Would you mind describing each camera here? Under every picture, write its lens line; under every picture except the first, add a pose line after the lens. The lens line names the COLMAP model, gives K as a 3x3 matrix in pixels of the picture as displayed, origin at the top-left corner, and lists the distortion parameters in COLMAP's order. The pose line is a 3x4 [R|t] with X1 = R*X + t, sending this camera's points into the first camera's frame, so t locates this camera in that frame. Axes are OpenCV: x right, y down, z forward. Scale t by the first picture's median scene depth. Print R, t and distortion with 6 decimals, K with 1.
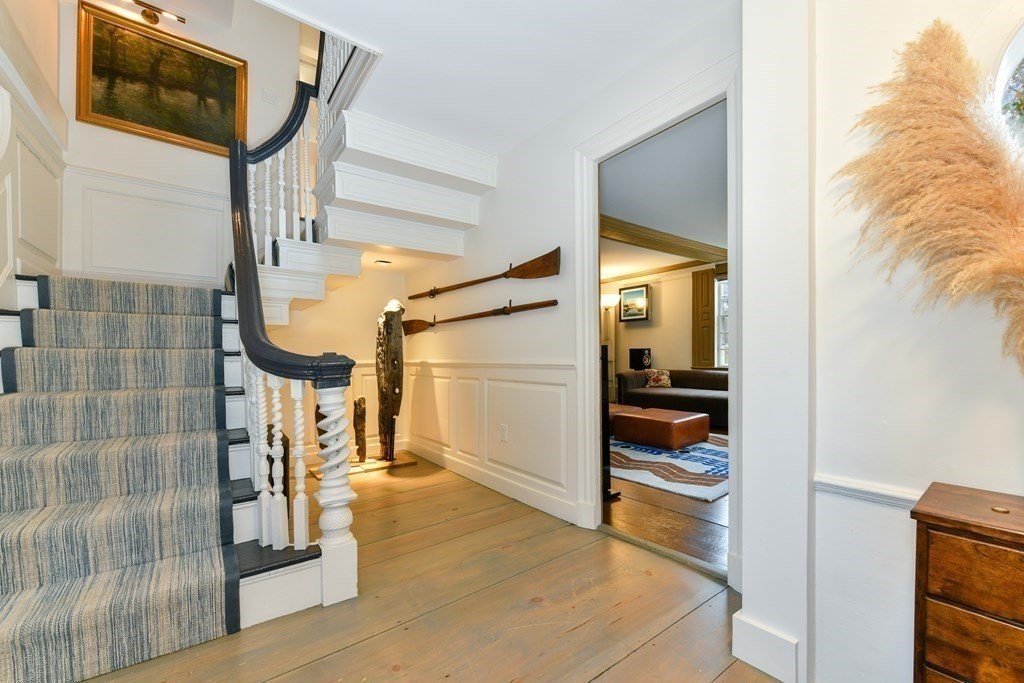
lens RADIAL K [[413.2, 0, 512.1], [0, 413.2, 366.3], [0, 0, 1]] dist [-0.000327, 0.000001]
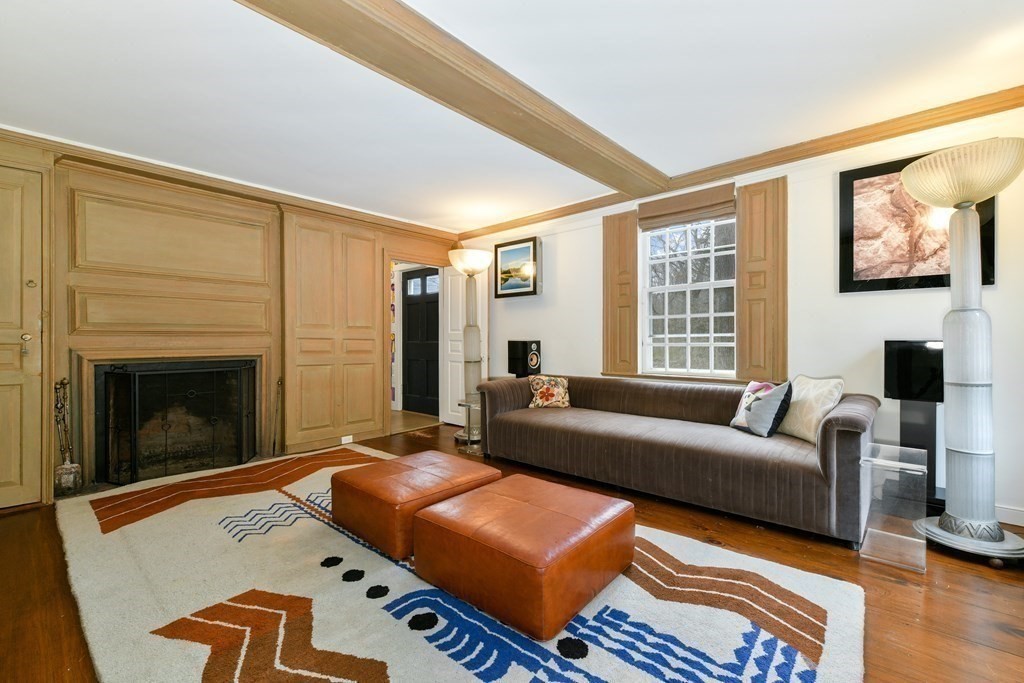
lens RADIAL K [[435.5, 0, 512.7], [0, 435.5, 341.4], [0, 0, 1]] dist [-0.002202, -0.000241]
pose [[0.981140, 0.008517, 0.193109, 0.170628], [-0.003847, 0.999691, -0.024546, -0.026478], [-0.193259, 0.023340, 0.980870, 0.372739]]
